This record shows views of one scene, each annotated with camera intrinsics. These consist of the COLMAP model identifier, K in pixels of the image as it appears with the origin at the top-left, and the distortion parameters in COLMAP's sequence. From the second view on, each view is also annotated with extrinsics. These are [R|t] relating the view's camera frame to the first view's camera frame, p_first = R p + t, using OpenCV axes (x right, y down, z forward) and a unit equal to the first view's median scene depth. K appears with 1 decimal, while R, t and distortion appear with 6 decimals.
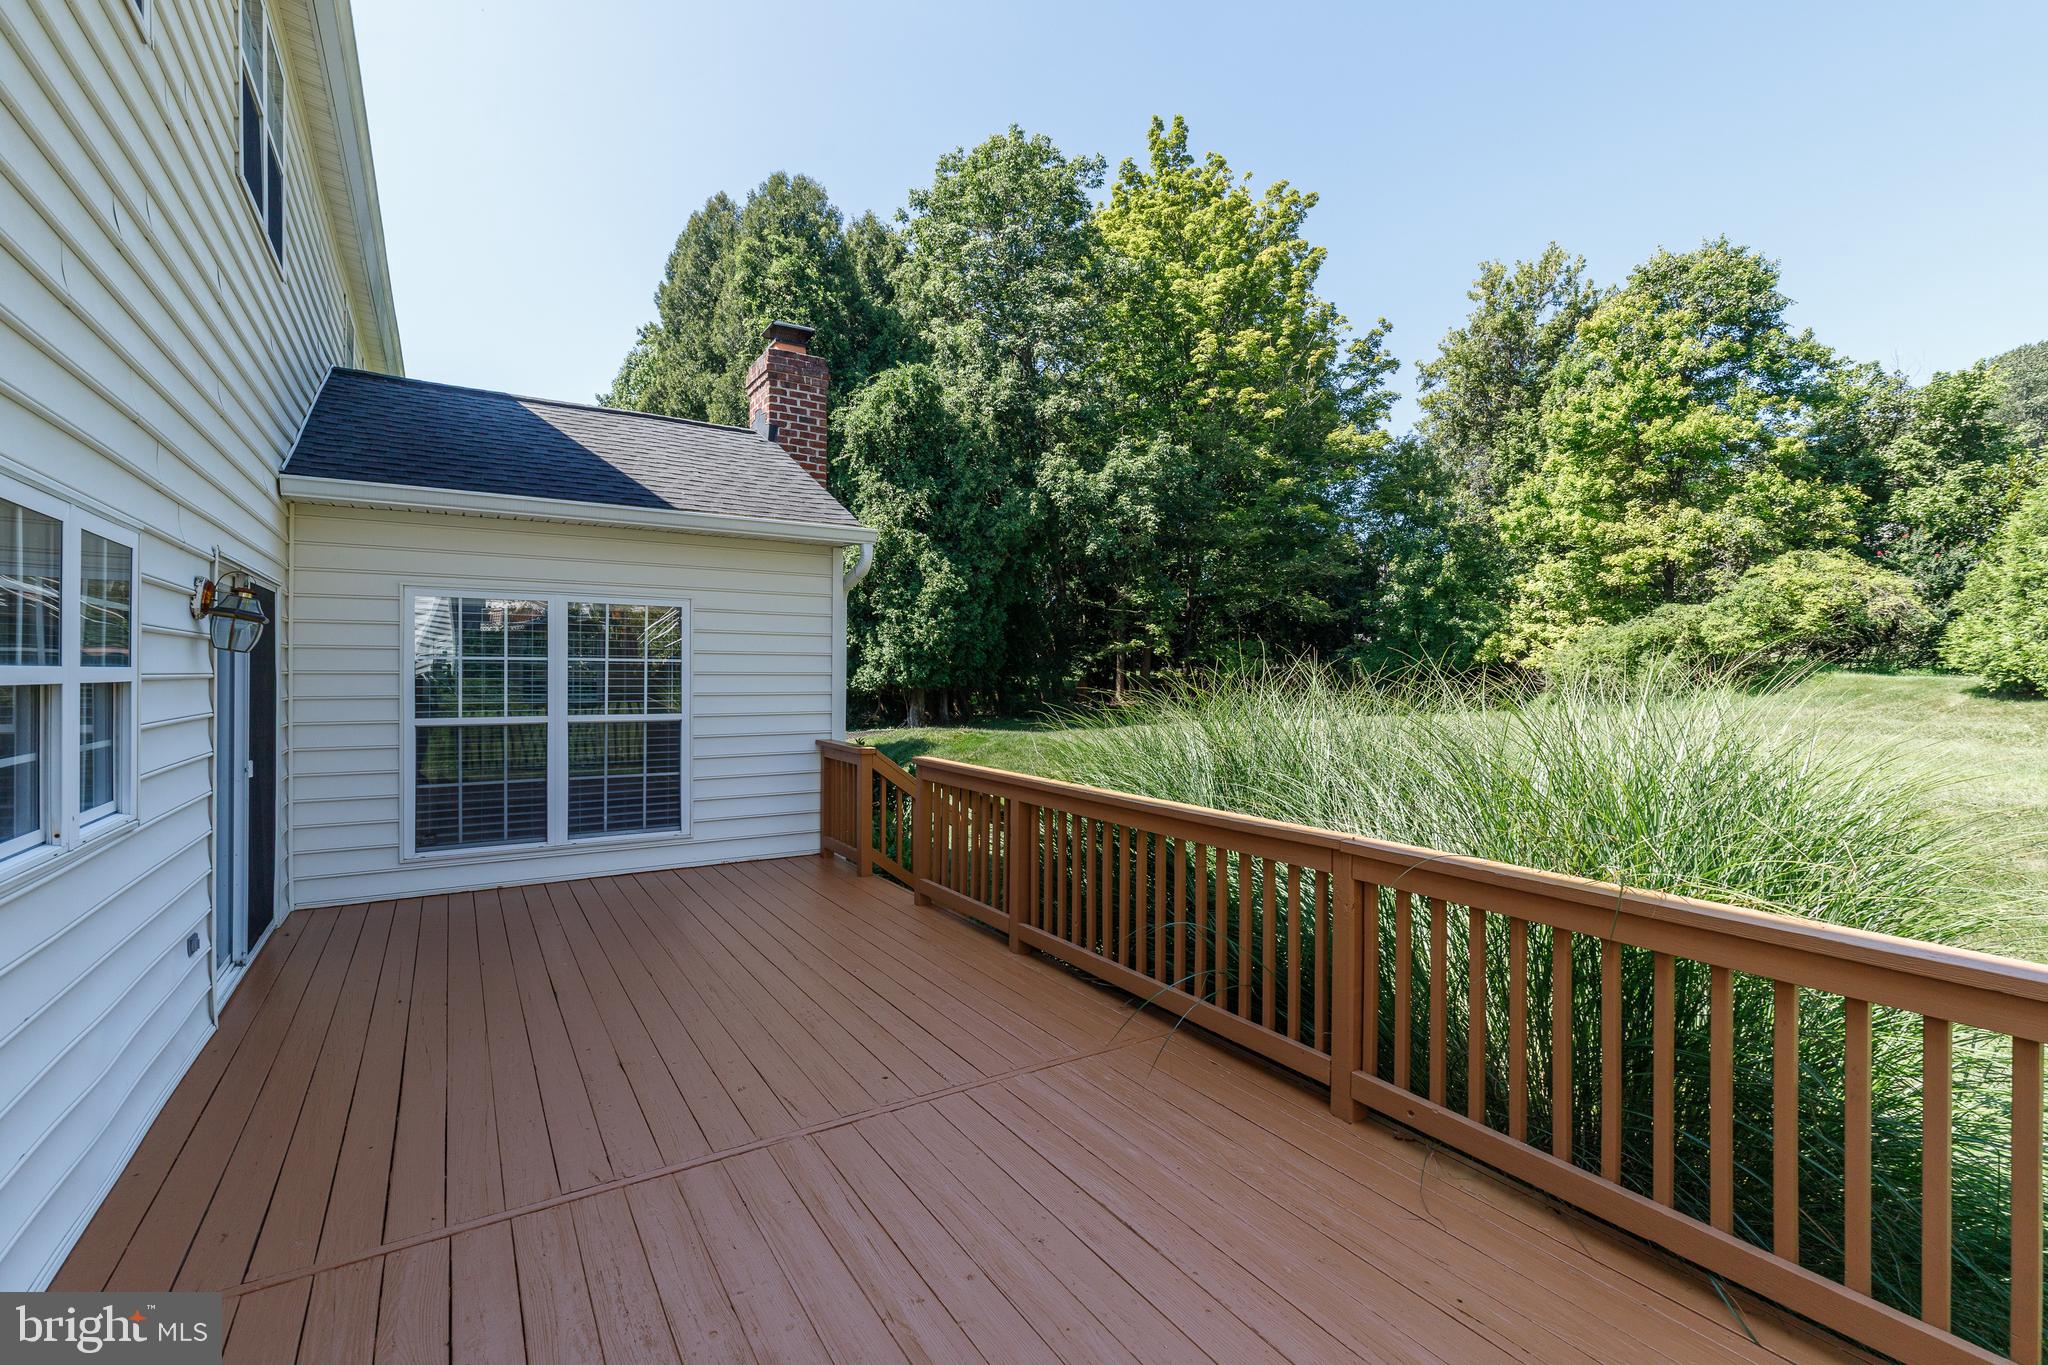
lens RADIAL K [[914.2, 0, 1019.7], [0, 914.2, 677.3], [0, 0, 1]] dist [-0.001249, -0.000434]
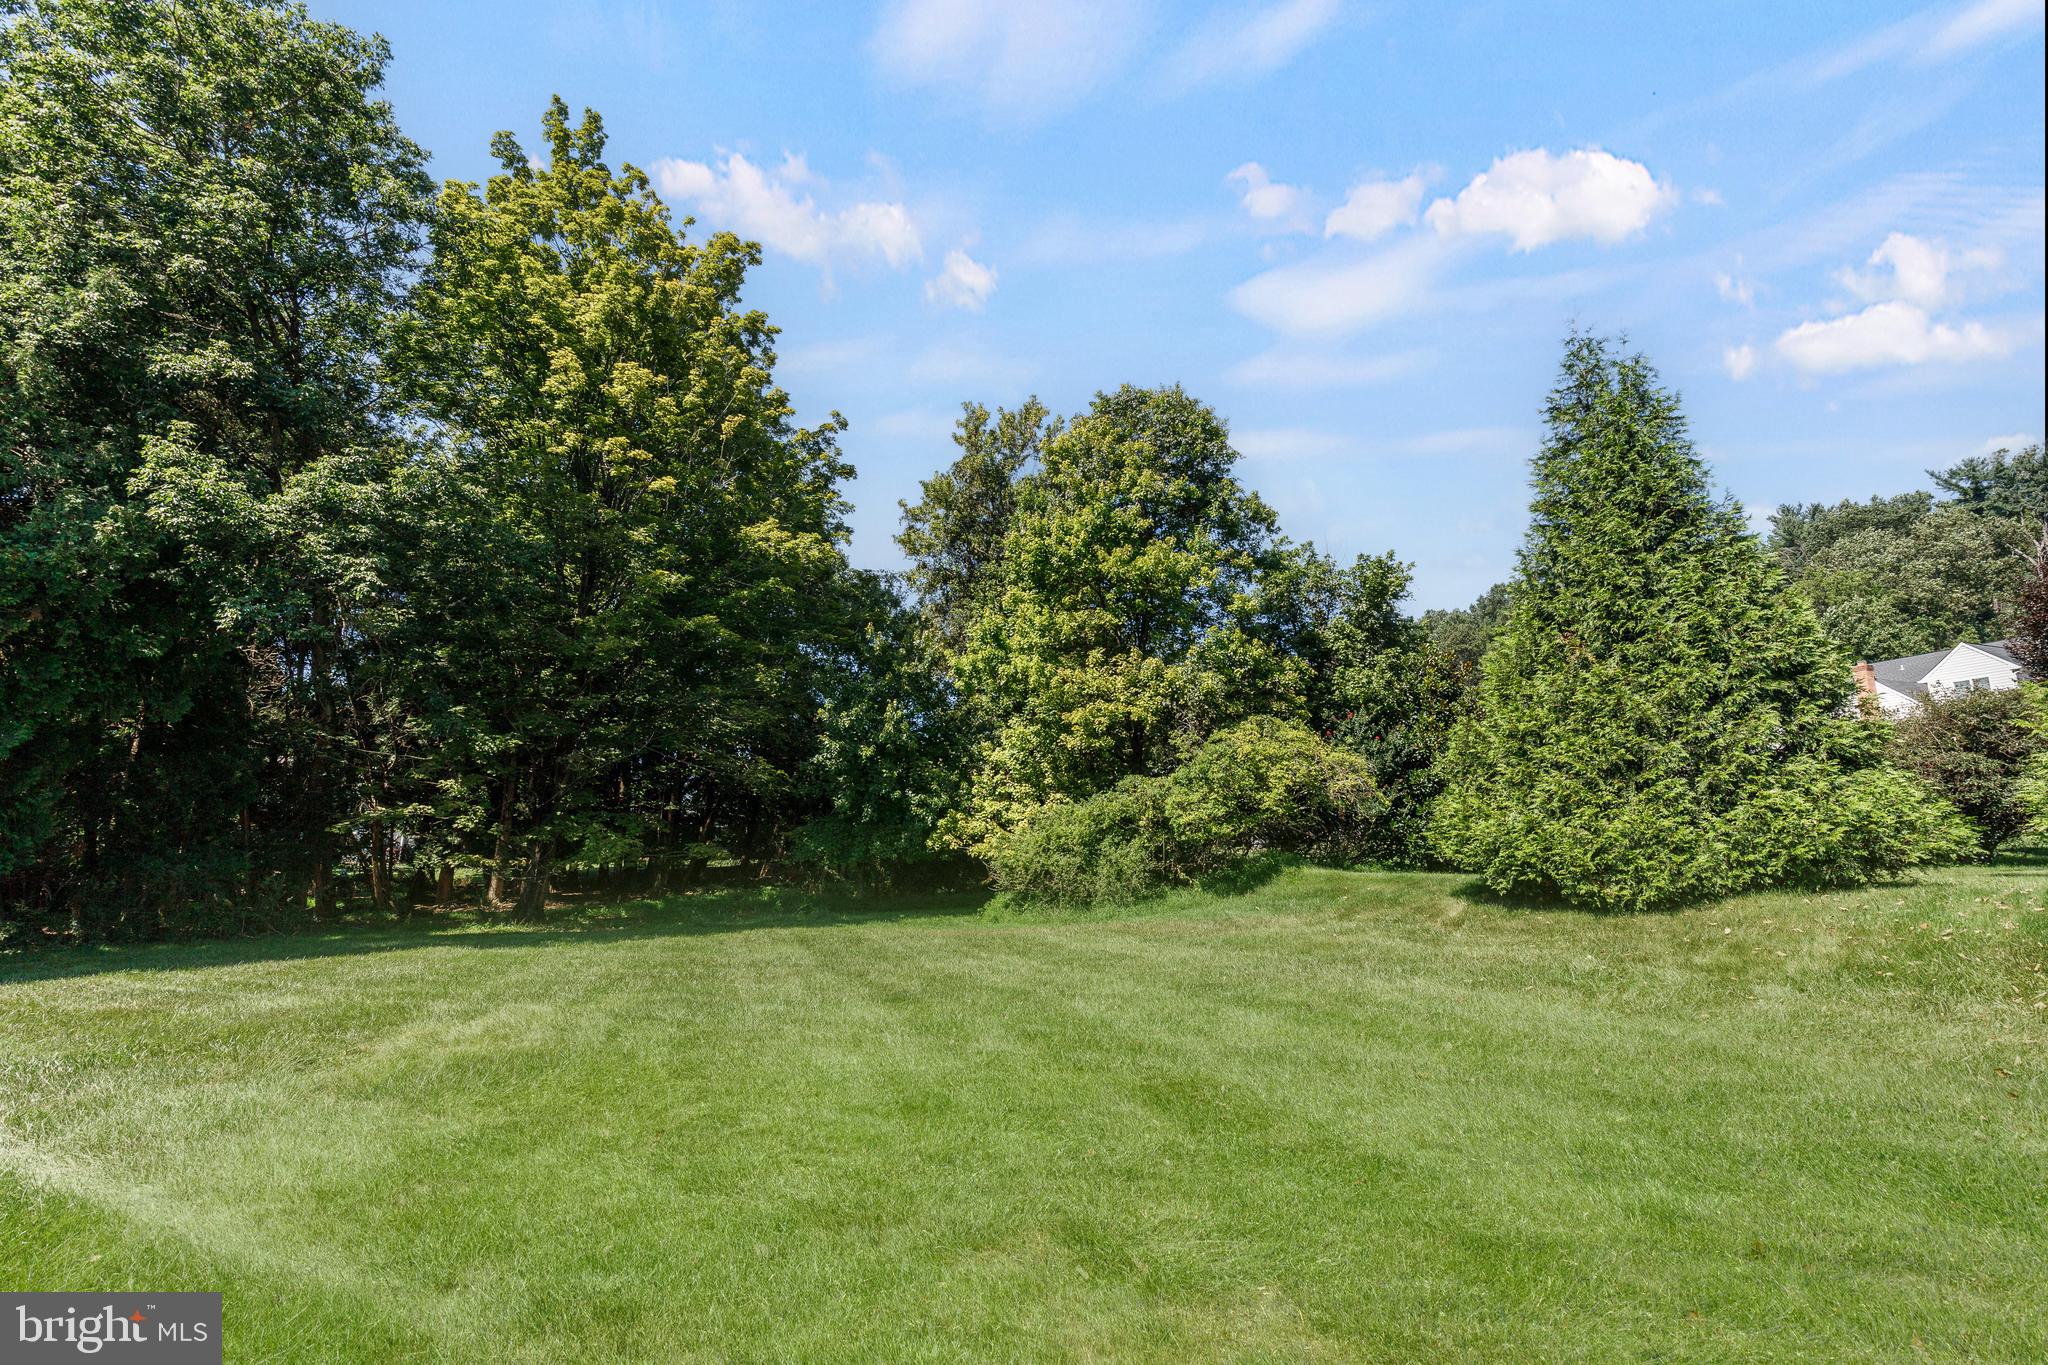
lens RADIAL K [[914.2, 0, 1026.4], [0, 914.2, 680.0], [0, 0, 1]] dist [-0.001249, -0.000434]
pose [[0.890579, 0.100046, 0.443689, 0.262449], [-0.007731, 0.978697, -0.205166, 0.000653], [-0.454763, 0.179286, 0.872380, 0.328882]]
